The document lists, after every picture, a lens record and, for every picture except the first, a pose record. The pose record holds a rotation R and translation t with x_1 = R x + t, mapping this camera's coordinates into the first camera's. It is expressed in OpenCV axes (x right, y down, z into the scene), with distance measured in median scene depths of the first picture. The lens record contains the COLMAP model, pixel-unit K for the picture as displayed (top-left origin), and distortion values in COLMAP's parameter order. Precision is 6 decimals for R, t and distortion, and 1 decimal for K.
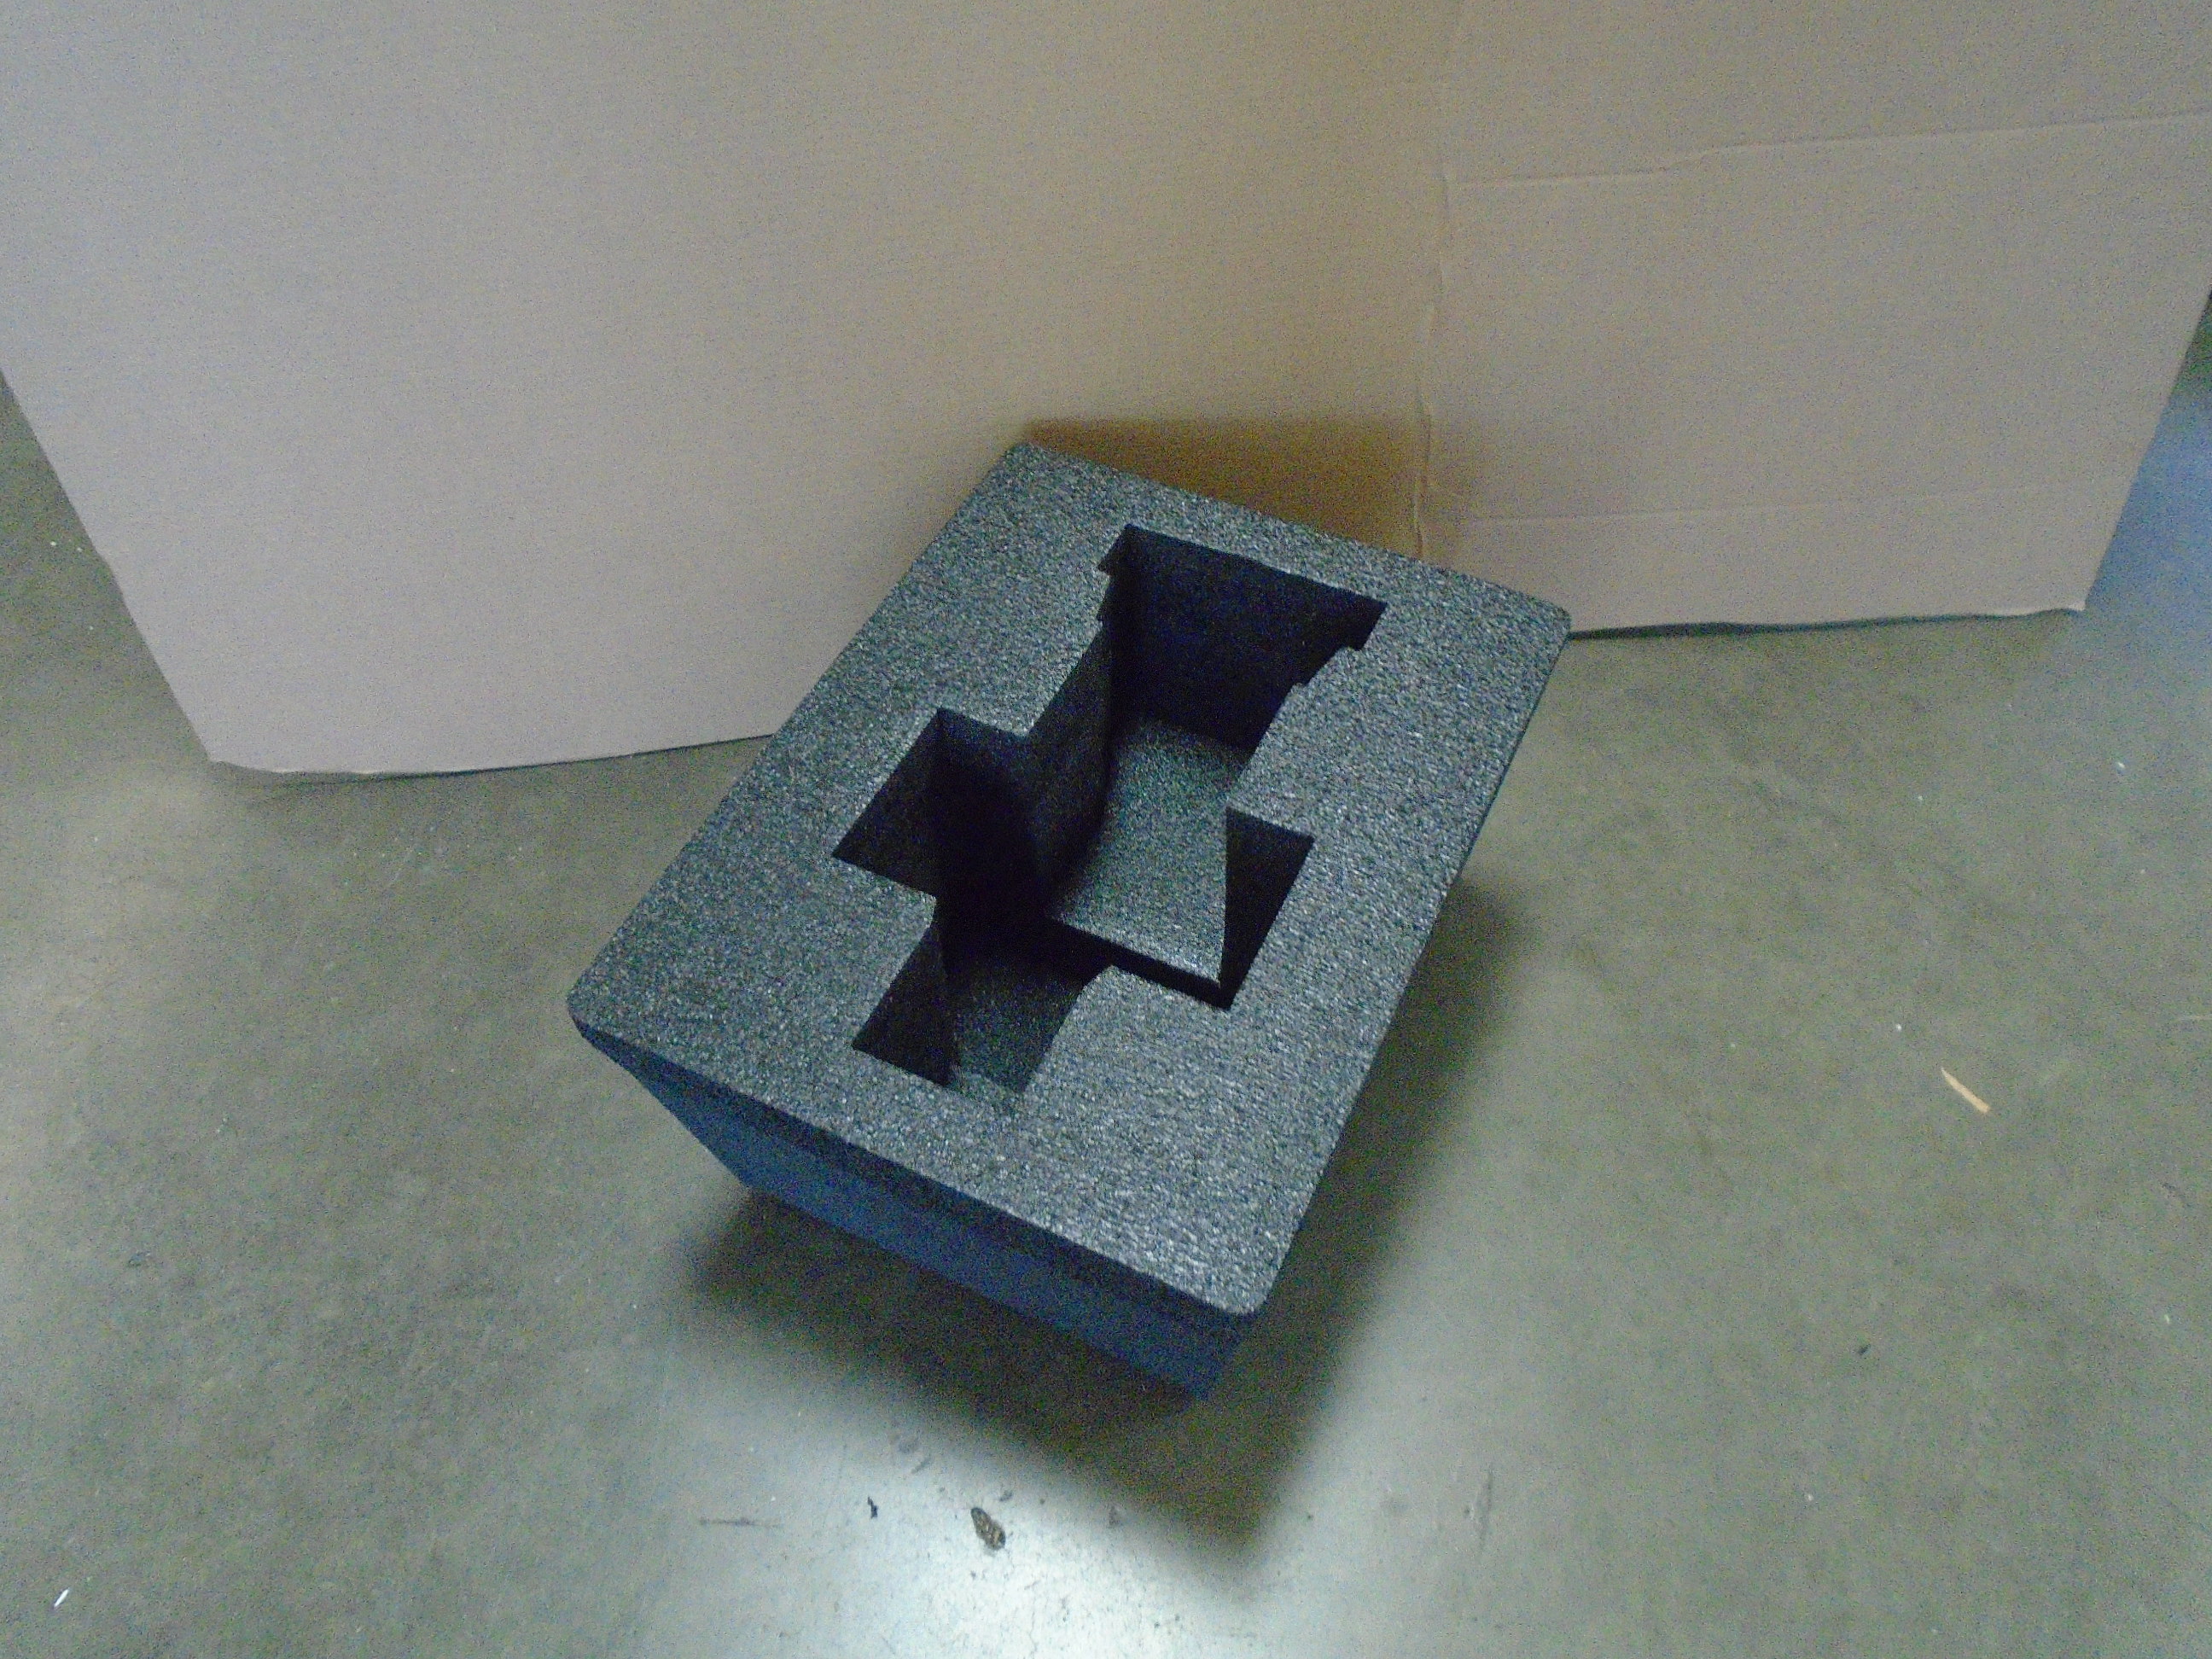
lens RADIAL K [[1649.5, 0, 1107.6], [0, 1649.5, 814.4], [0, 0, 1]] dist [-0.008888, 0.004849]
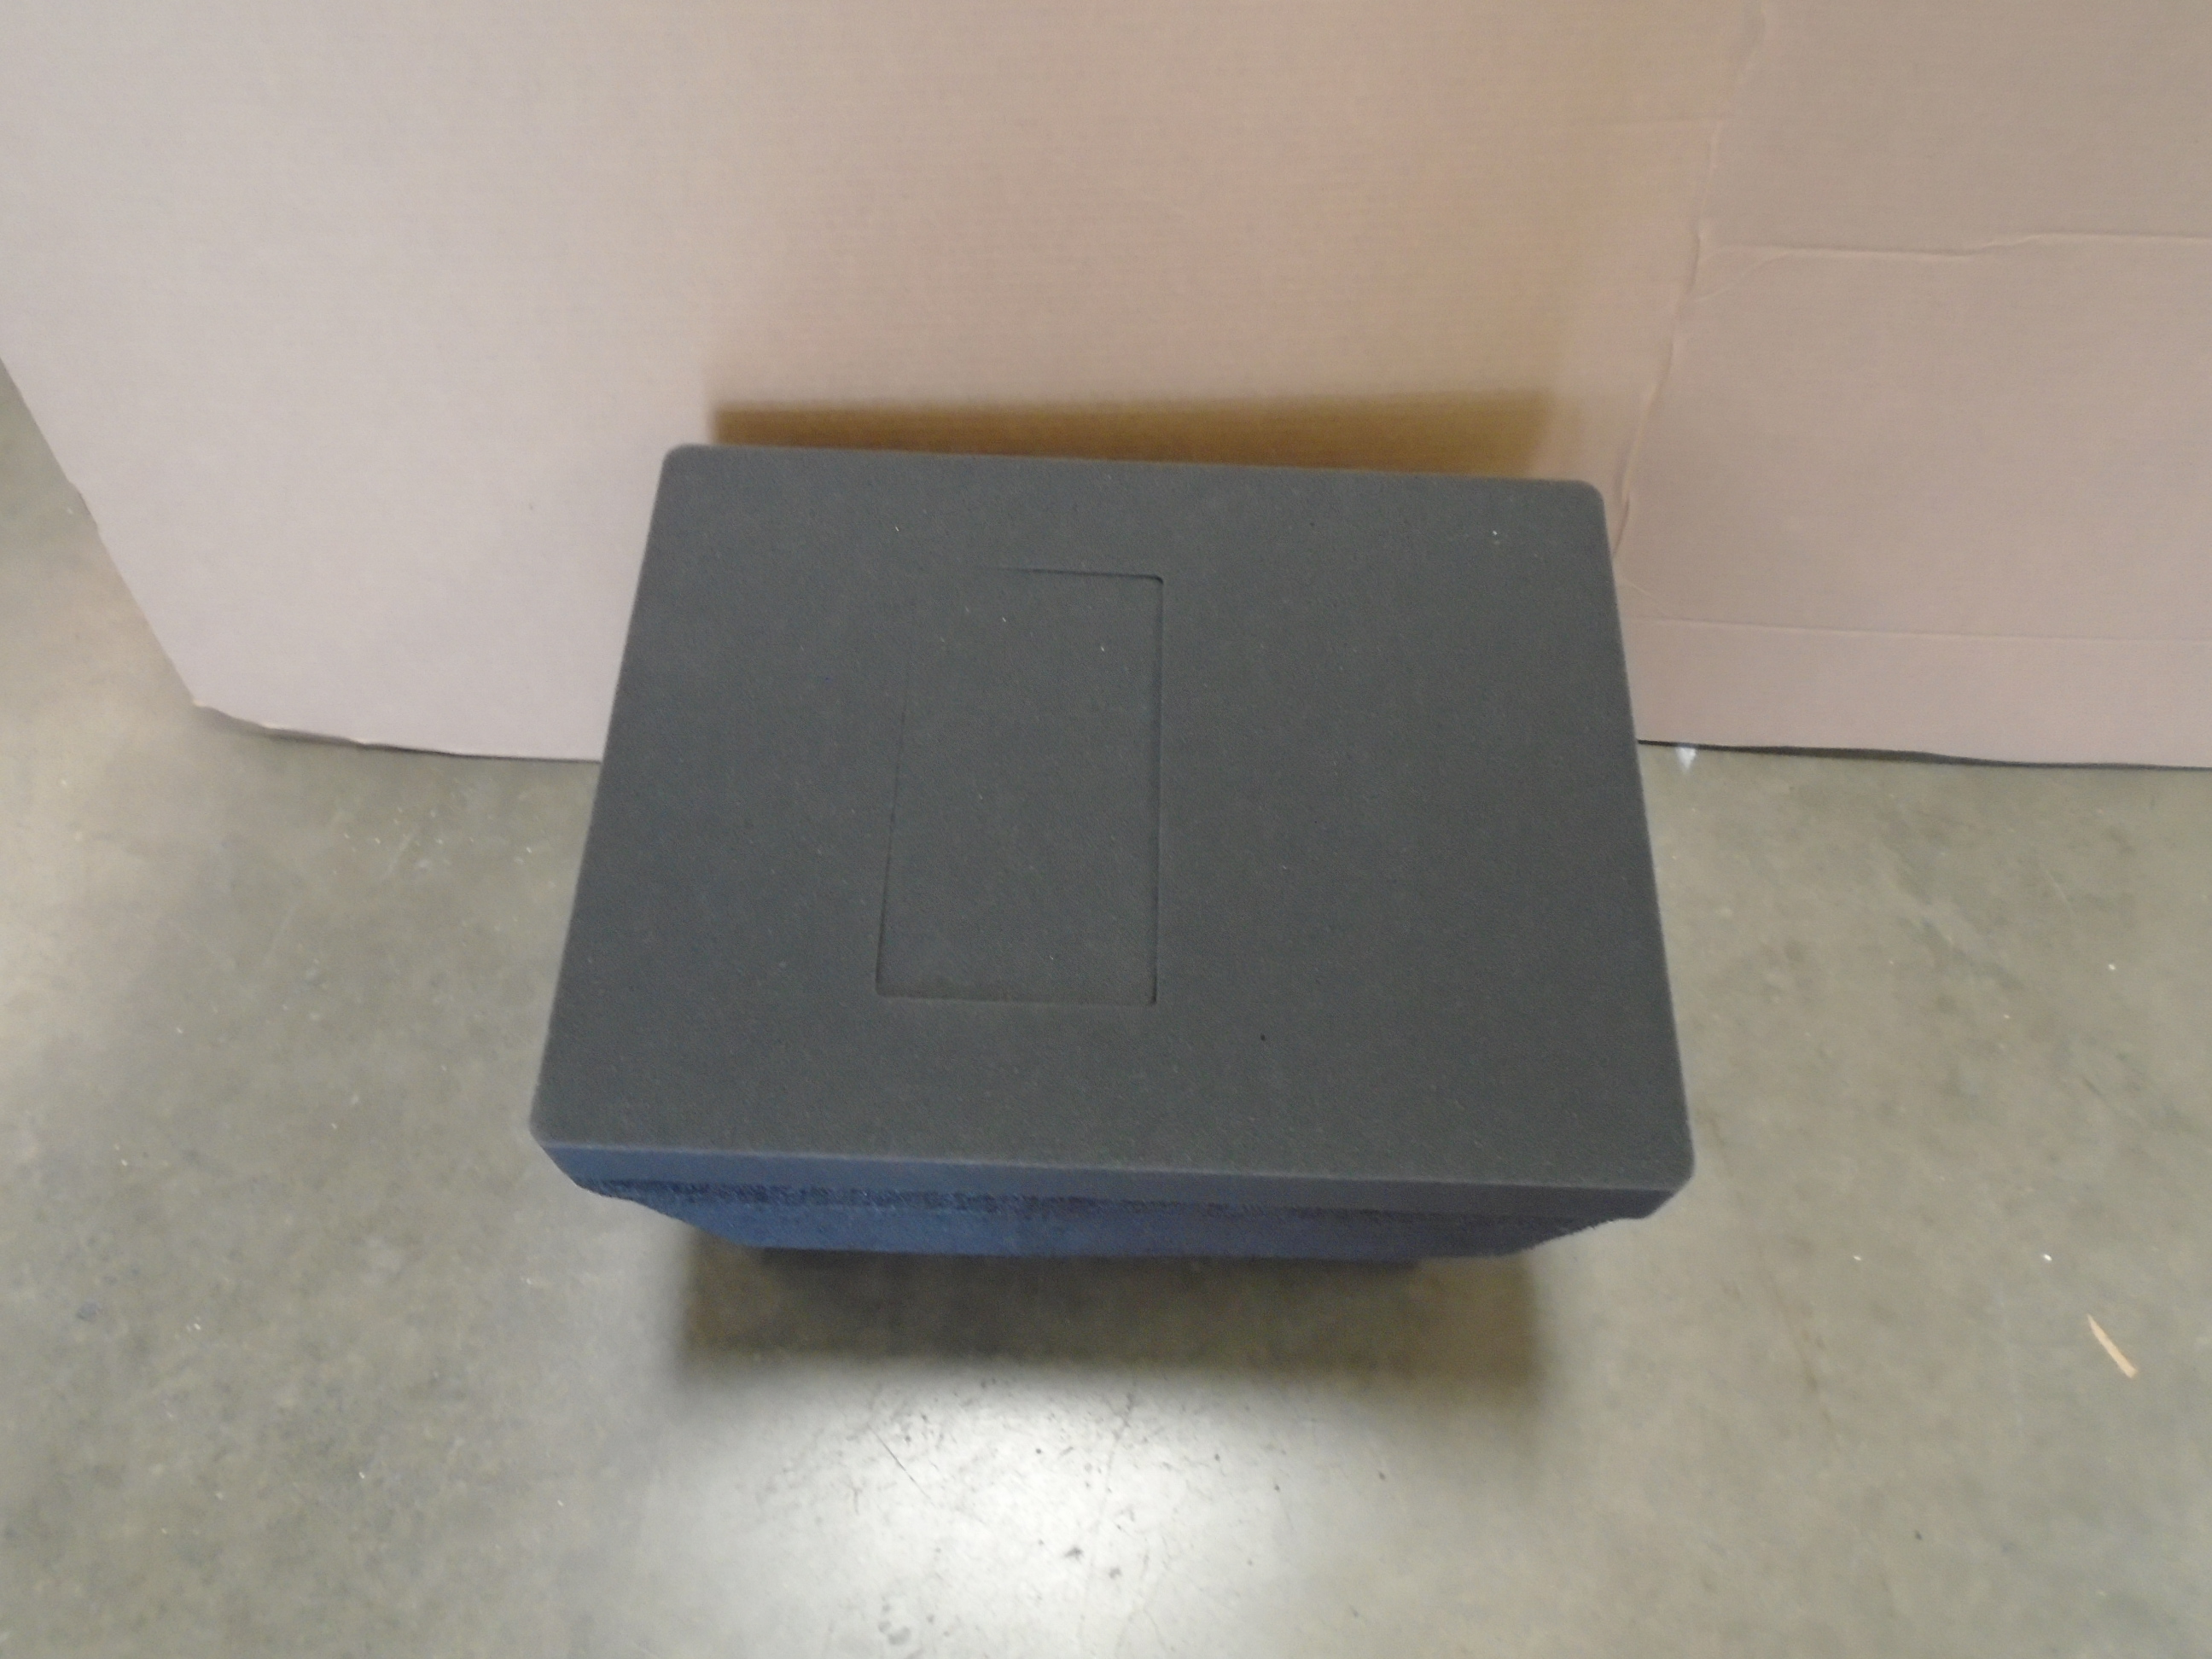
lens RADIAL K [[1649.5, 0, 1107.5], [0, 1649.5, 786.1], [0, 0, 1]] dist [-0.008888, 0.004849]
pose [[0.993710, 0.110267, -0.019561, -0.036215], [-0.105604, 0.980785, 0.164036, -0.228104], [0.037273, -0.160938, 0.986260, 0.159464]]
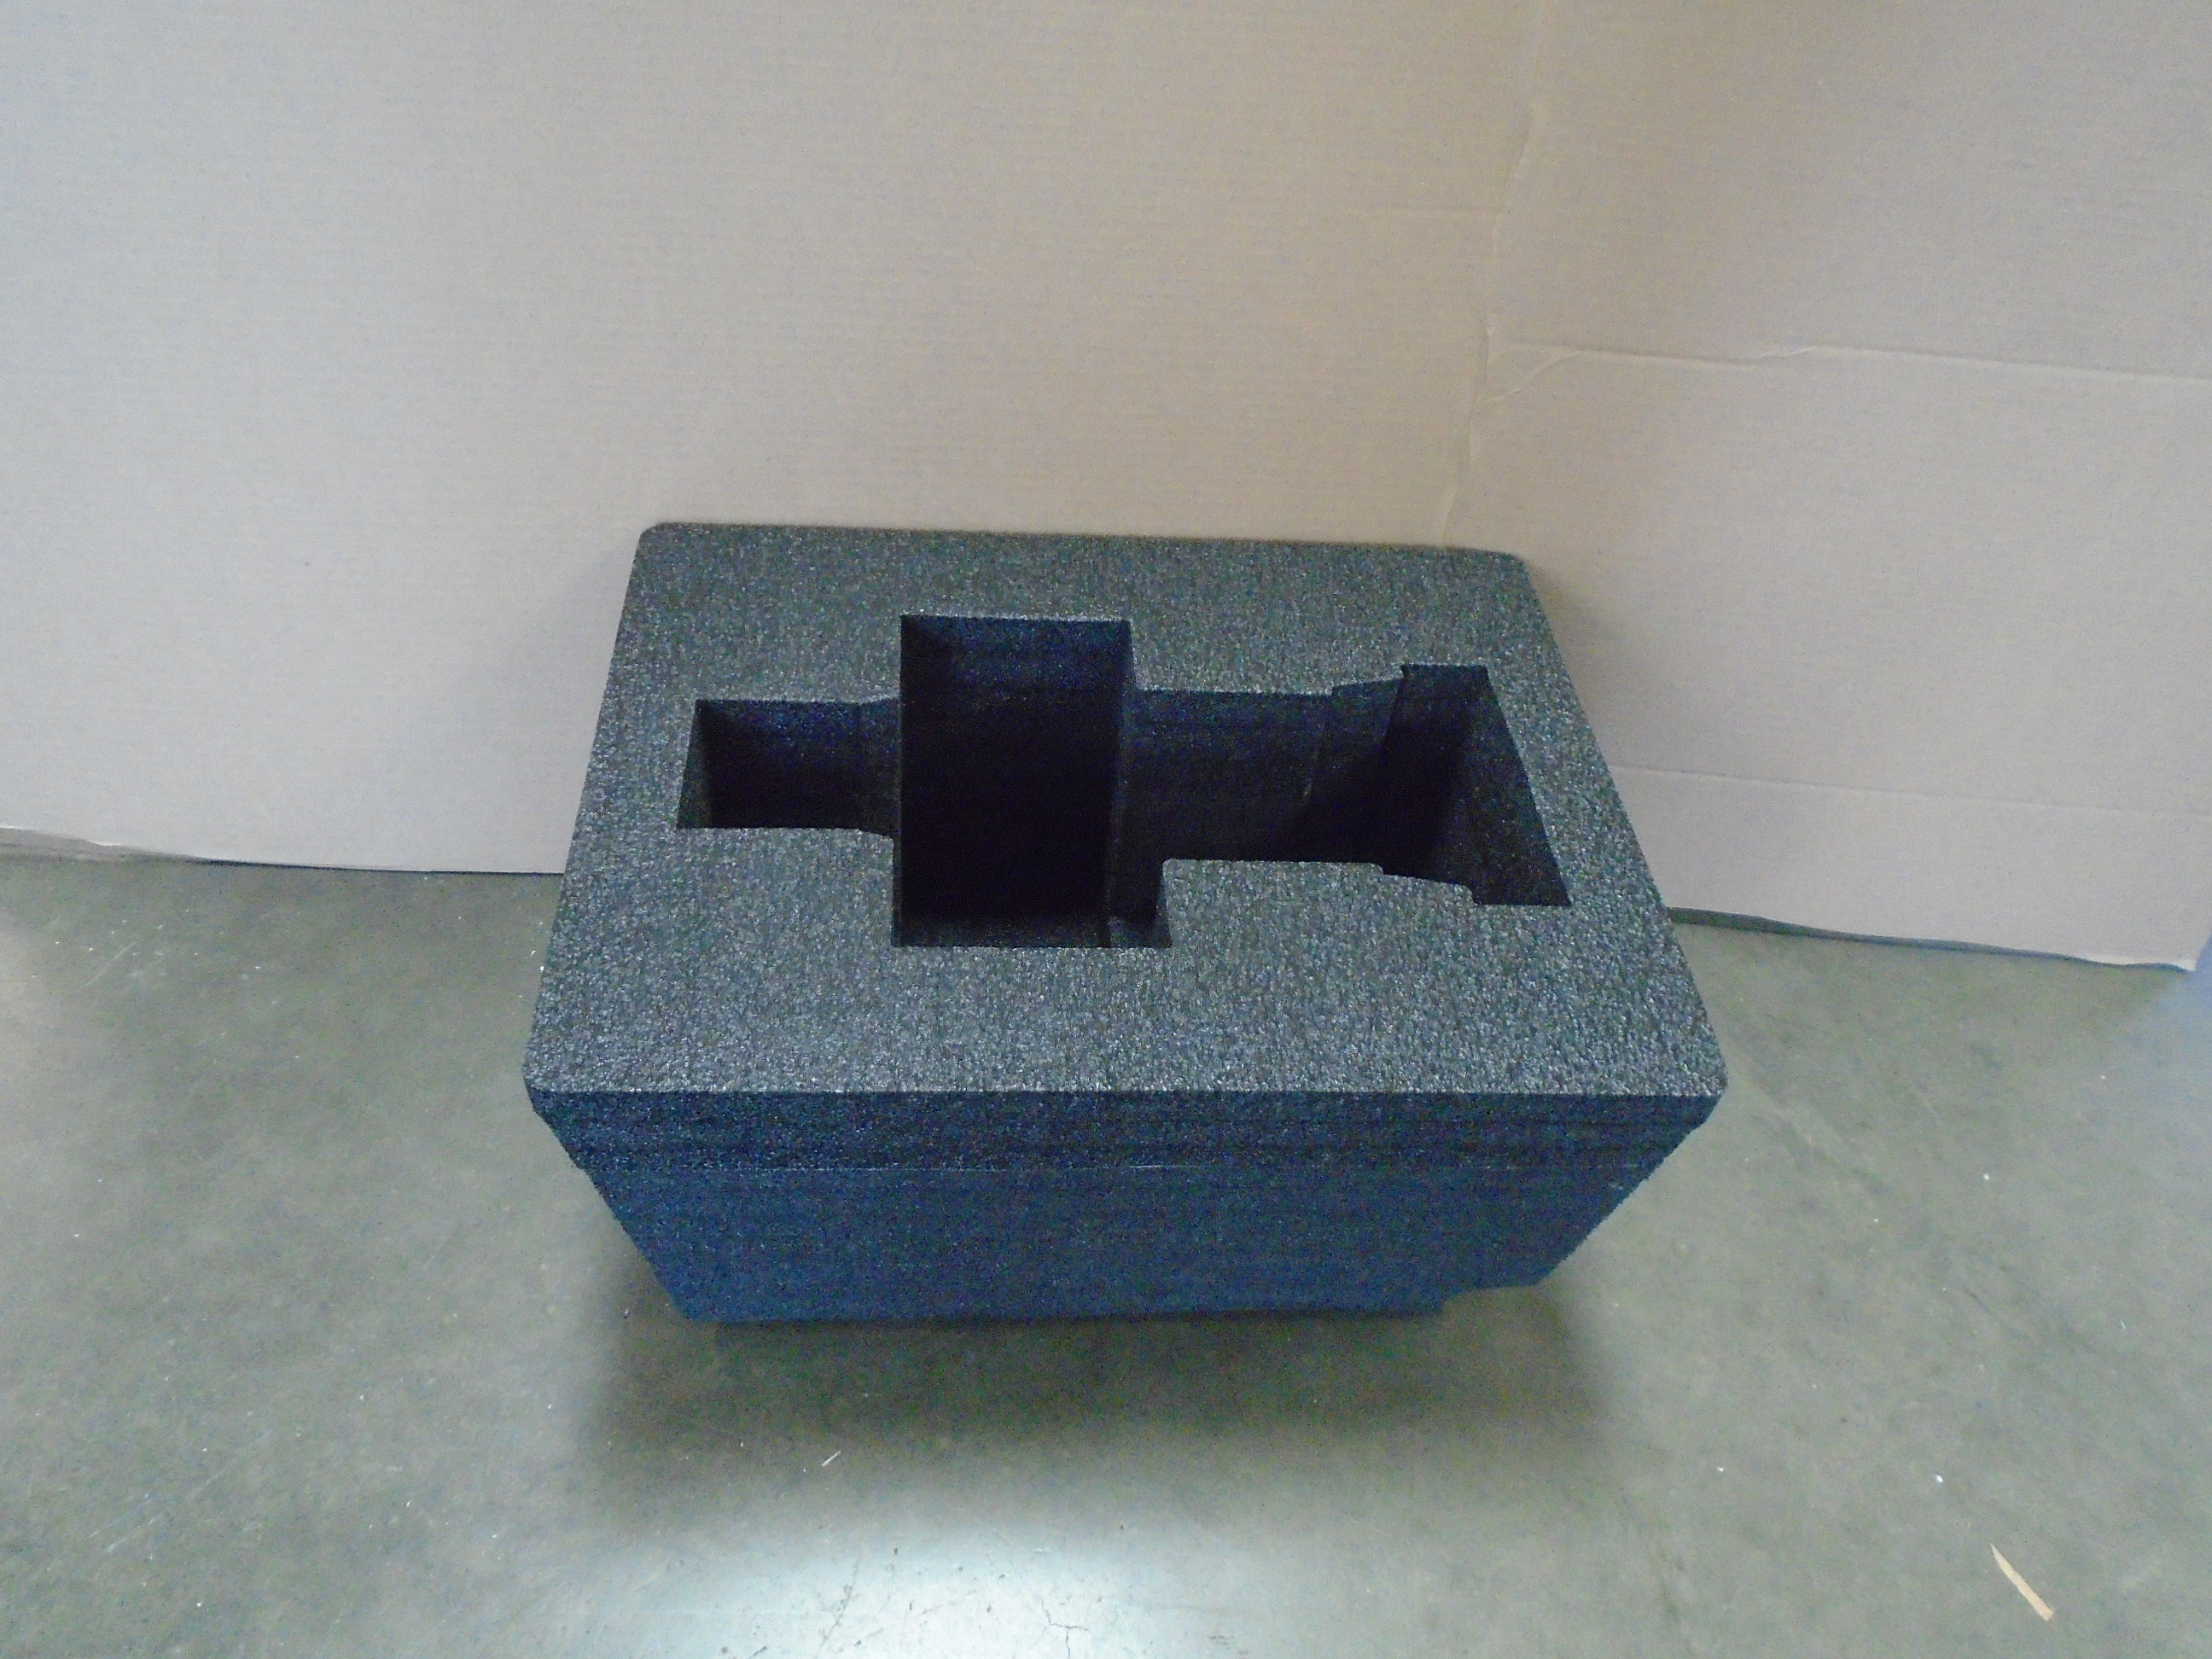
lens RADIAL K [[1649.5, 0, 1101.4], [0, 1649.5, 827.7], [0, 0, 1]] dist [-0.008888, 0.004849]
pose [[0.987944, 0.153354, -0.021190, 0.071947], [-0.154797, 0.980426, -0.121666, -0.014577], [0.002117, 0.123479, 0.992345, 0.221899]]
